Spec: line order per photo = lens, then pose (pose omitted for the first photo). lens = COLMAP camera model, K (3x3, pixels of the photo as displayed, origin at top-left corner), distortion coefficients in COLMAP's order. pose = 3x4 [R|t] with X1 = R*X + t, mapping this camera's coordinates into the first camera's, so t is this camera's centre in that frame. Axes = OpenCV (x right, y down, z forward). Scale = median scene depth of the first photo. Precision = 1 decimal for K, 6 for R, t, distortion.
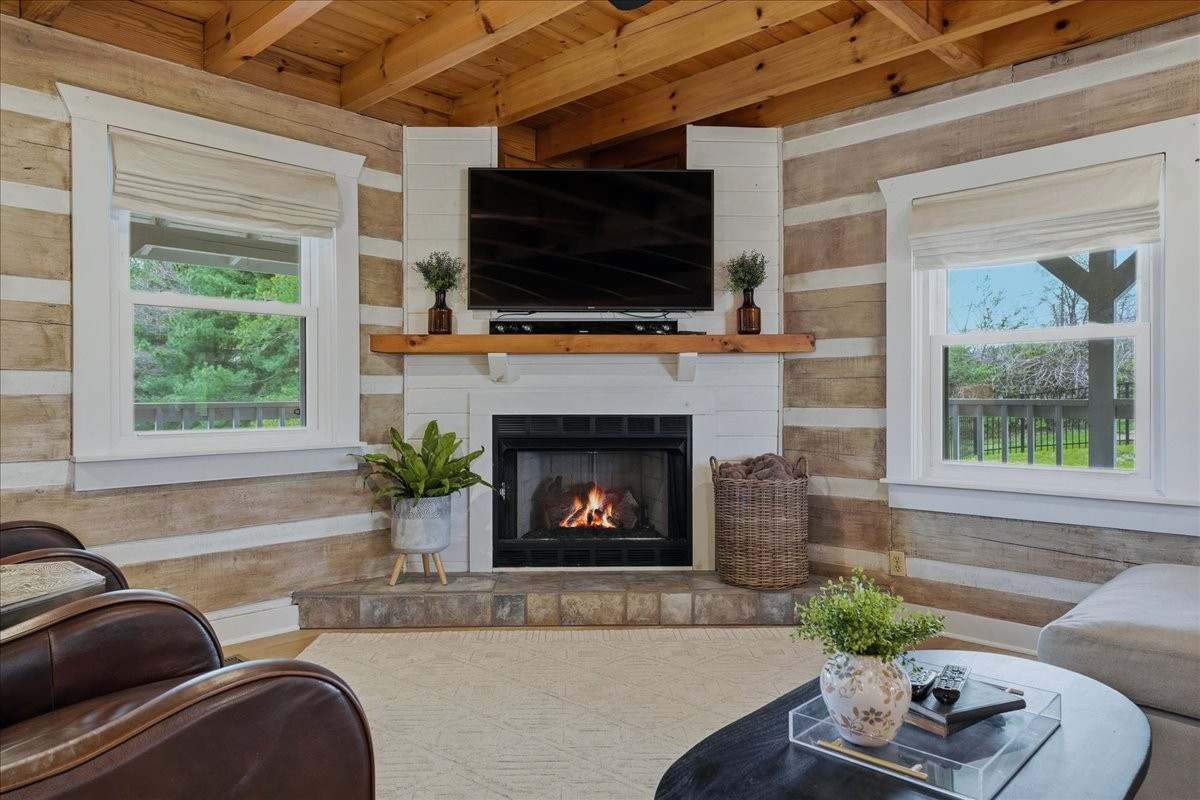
lens RADIAL K [[804.7, 0, 599.6], [0, 804.7, 402.5], [0, 0, 1]] dist [0.010946, 0.005919]
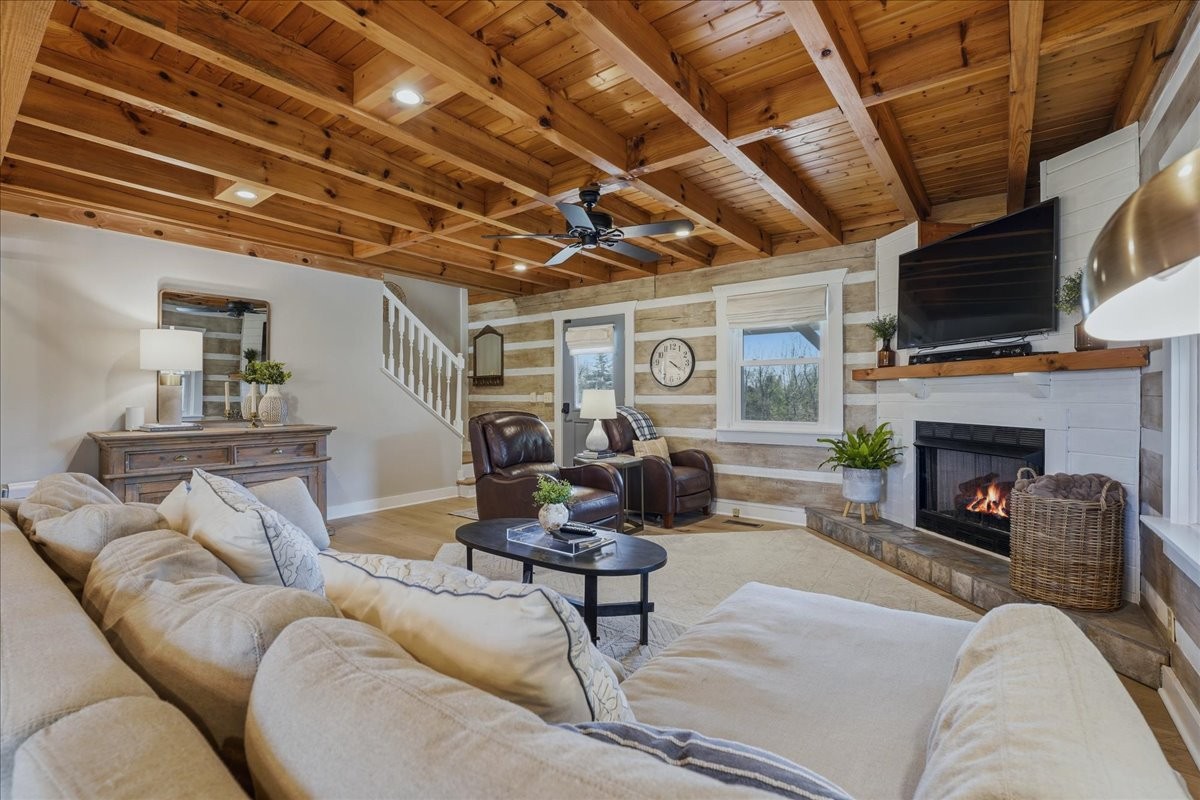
lens RADIAL K [[528.0, 0, 600.1], [0, 528.0, 396.0], [0, 0, 1]] dist [-0.003171, -0.000359]
pose [[0.114211, 0.000312, -0.993456, 0.754219], [-0.002044, 0.999998, 0.000079, -0.027620], [0.993454, 0.002022, 0.114211, 0.331747]]
